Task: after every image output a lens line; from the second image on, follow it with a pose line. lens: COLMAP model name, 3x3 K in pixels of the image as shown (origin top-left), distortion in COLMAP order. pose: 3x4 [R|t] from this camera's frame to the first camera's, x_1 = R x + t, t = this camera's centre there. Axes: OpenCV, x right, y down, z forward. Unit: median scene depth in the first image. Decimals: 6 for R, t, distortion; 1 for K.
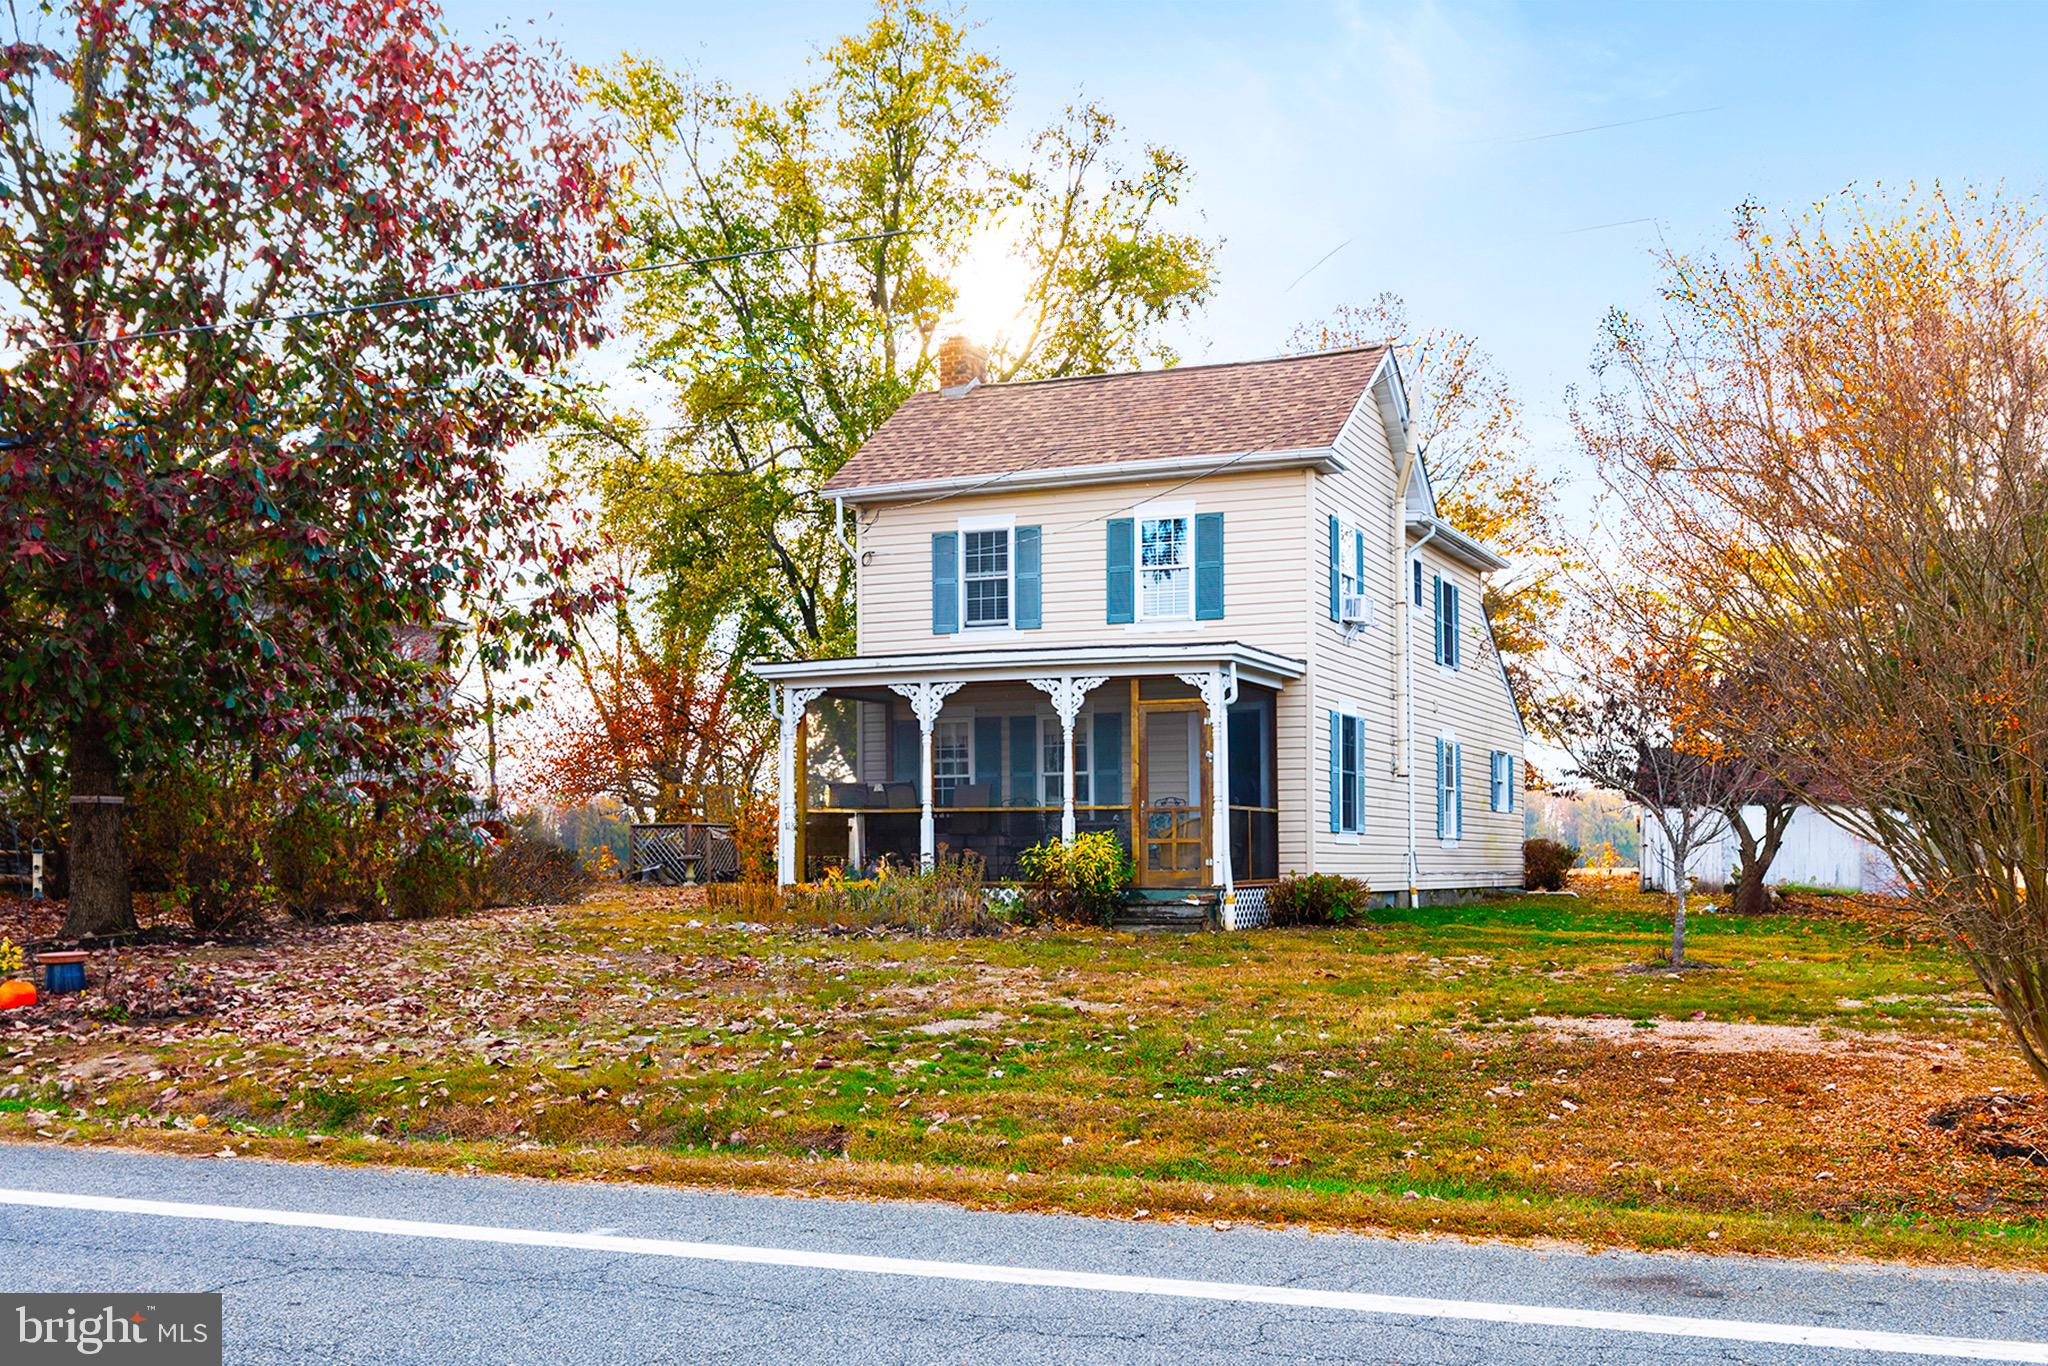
lens RADIAL K [[2124.8, 0, 1026.1], [0, 2124.8, 854.3], [0, 0, 1]] dist [-0.000953, -0.000385]
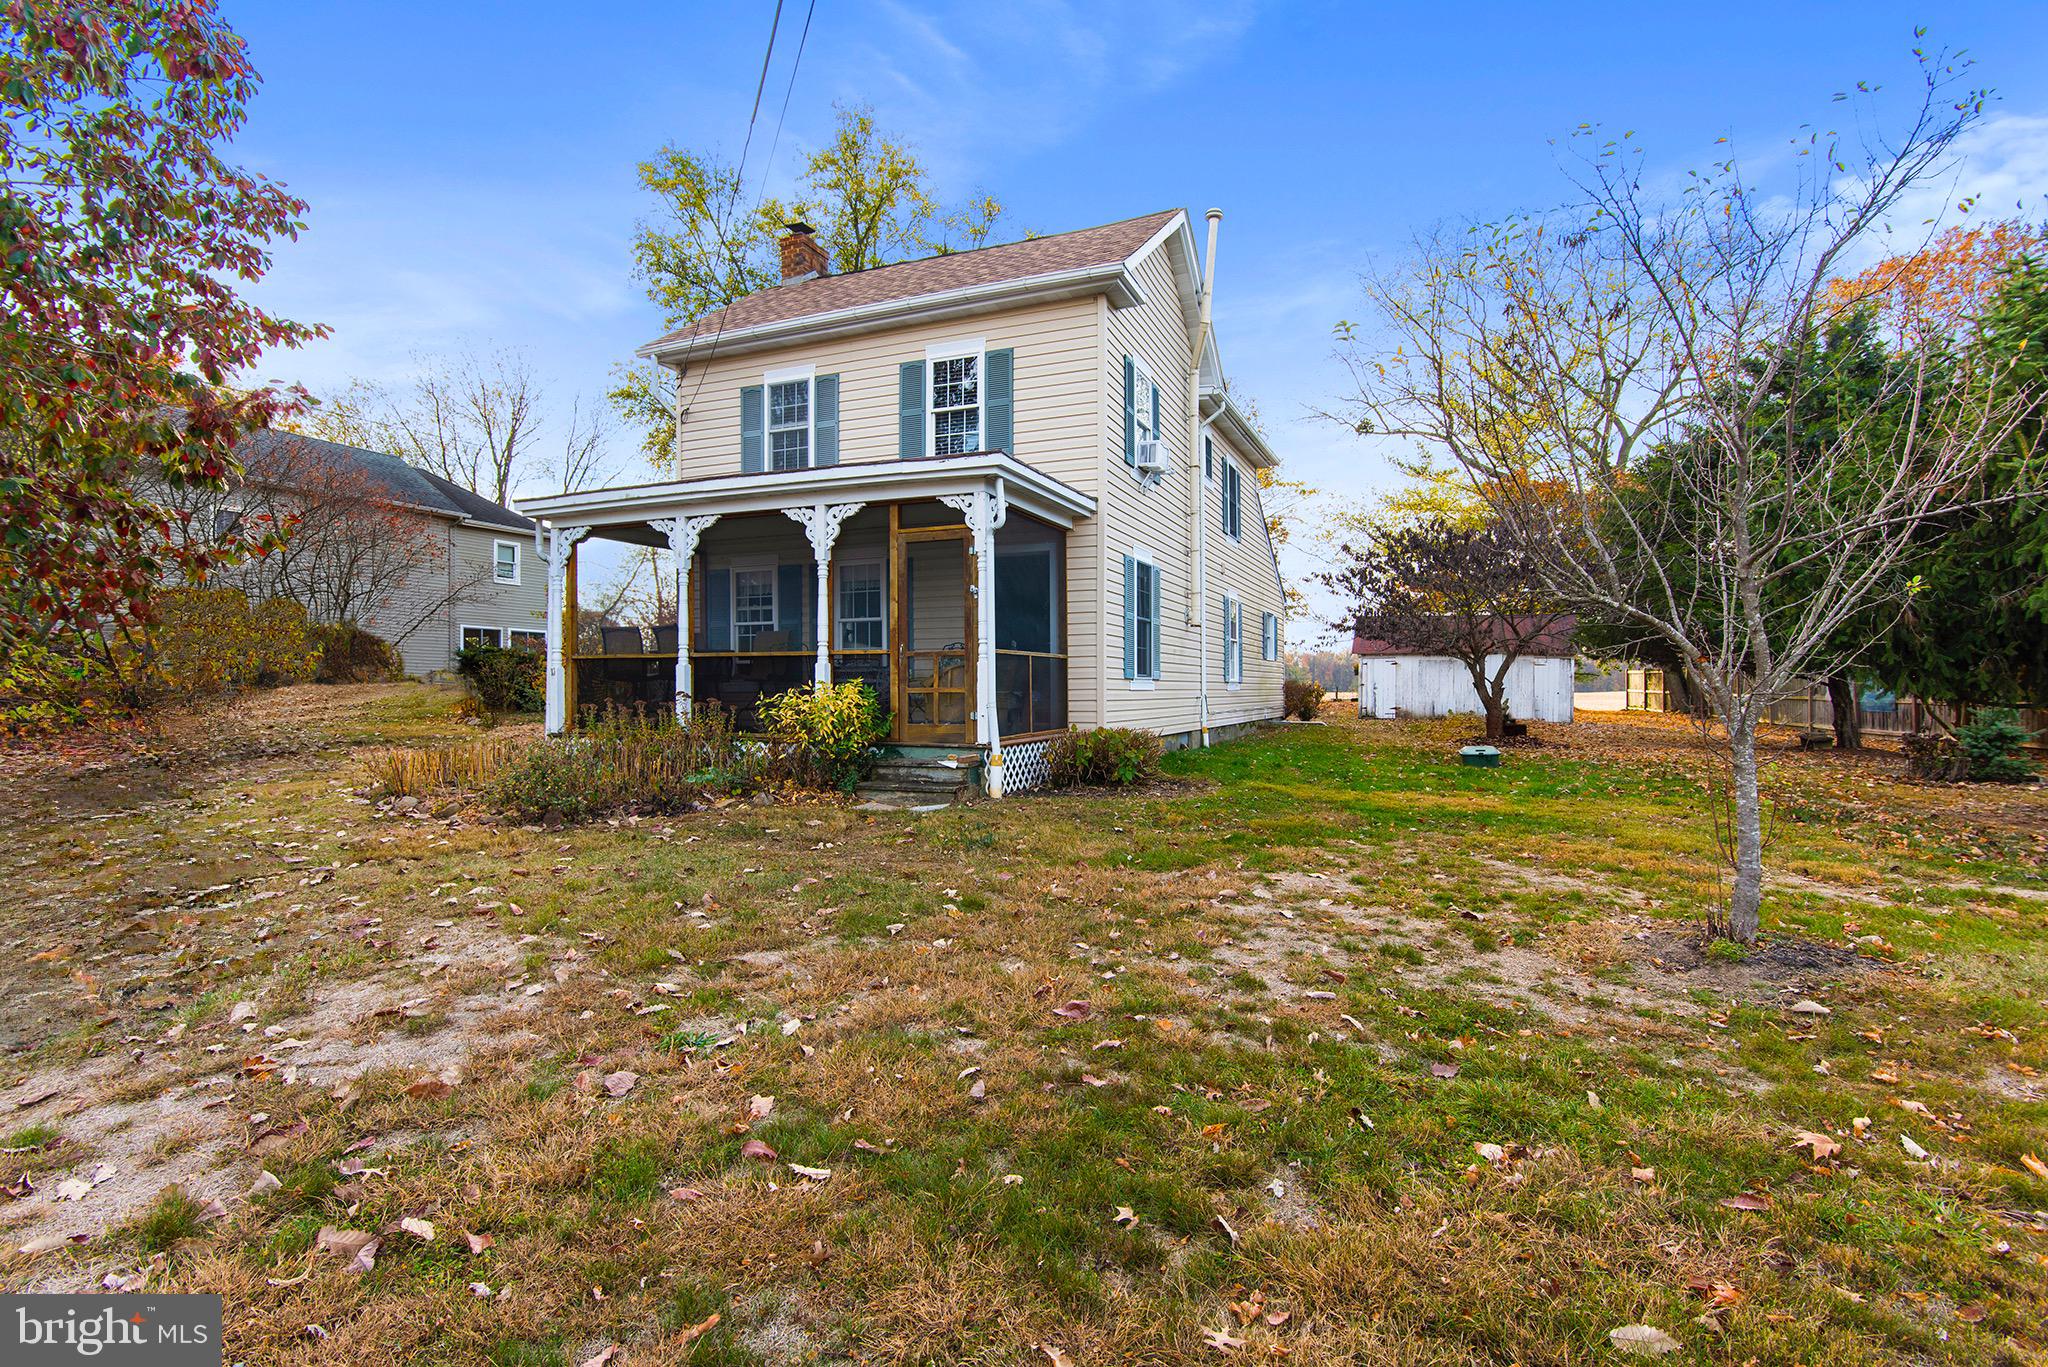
lens RADIAL K [[1050.1, 0, 978.3], [0, 1050.1, 688.0], [0, 0, 1]] dist [0.003067, 0.000795]
pose [[0.999809, 0.001929, -0.019465, 0.083939], [-0.001838, 0.999987, 0.004669, -0.008168], [0.019474, -0.004632, 0.999800, 0.505631]]
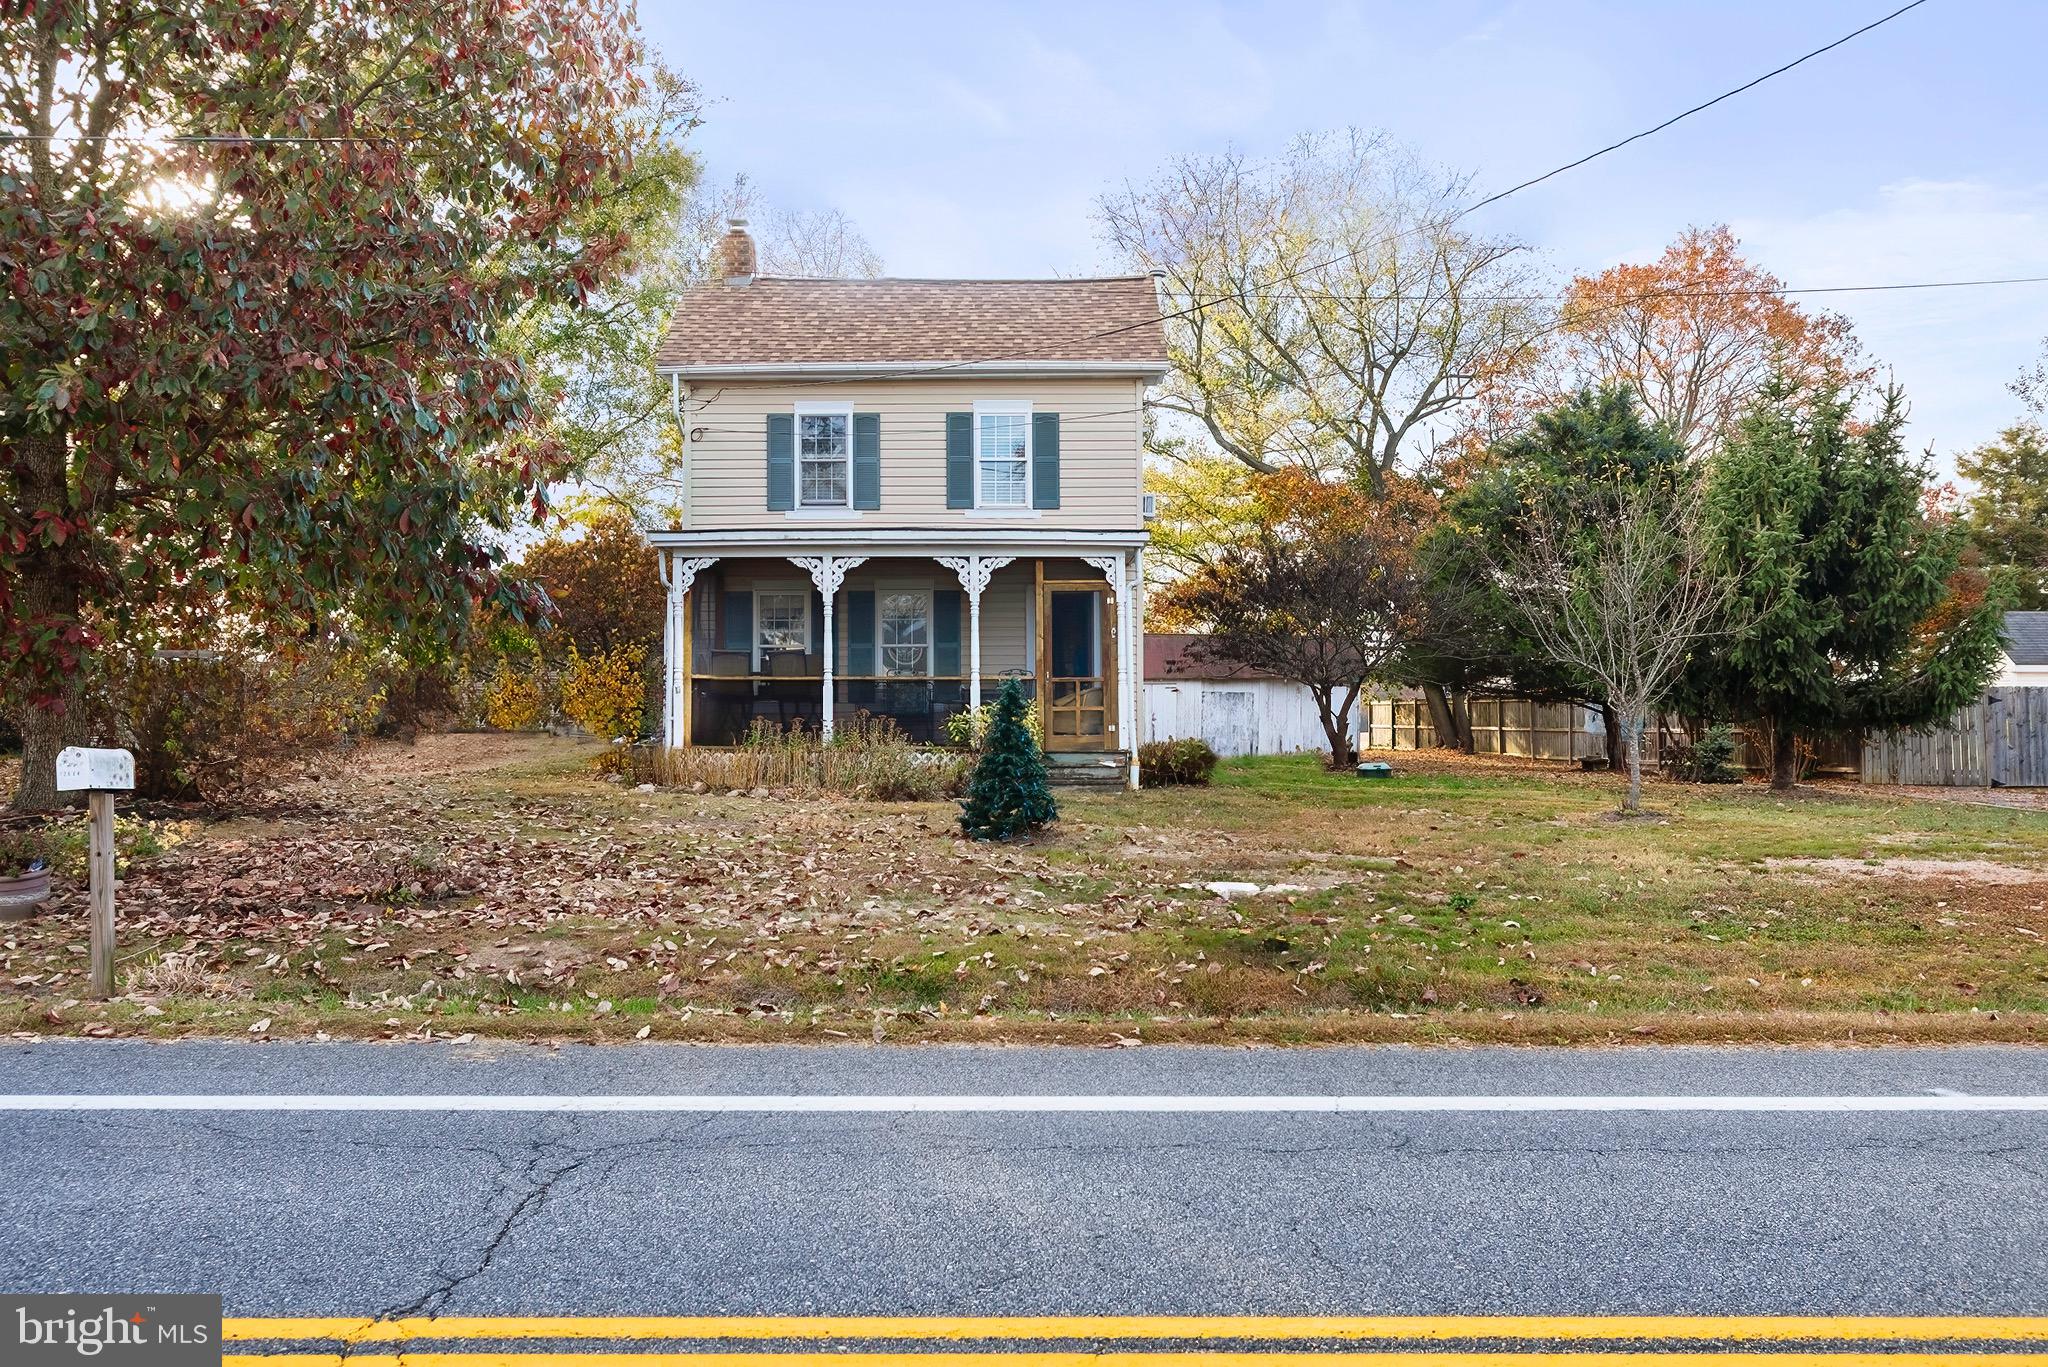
lens RADIAL K [[1867.6, 0, 1024.0], [0, 1867.6, 683.5], [0, 0, 1]] dist [-0.001809, -0.000313]
pose [[0.924447, 0.010748, 0.381160, -0.285511], [-0.002757, 0.999765, -0.021507, 0.001277], [-0.381301, 0.018831, 0.924259, 0.104579]]
